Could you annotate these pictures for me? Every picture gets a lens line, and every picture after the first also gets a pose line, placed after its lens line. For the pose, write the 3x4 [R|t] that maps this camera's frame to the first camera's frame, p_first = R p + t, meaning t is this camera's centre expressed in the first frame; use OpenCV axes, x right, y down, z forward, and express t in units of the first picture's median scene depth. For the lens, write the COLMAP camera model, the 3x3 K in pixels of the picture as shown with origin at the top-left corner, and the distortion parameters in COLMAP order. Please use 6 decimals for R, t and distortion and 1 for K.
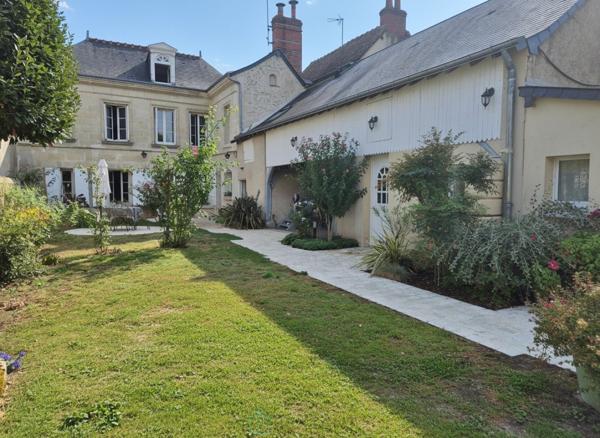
lens RADIAL K [[394.7, 0, 301.1], [0, 394.7, 219.1], [0, 0, 1]] dist [0.005987, 0.001490]
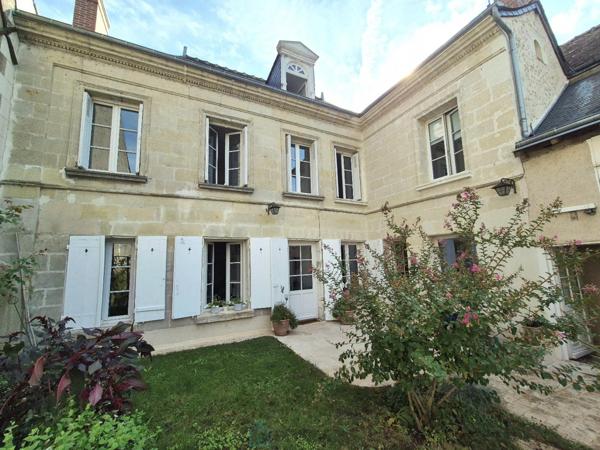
lens RADIAL K [[244.3, 0, 299.9], [0, 244.3, 225.6], [0, 0, 1]] dist [0.002765, 0.000184]
pose [[0.998976, -0.039981, -0.021194, -0.354382], [0.034416, 0.975385, -0.217807, -0.067608], [0.029381, 0.216854, 0.975762, 0.680136]]
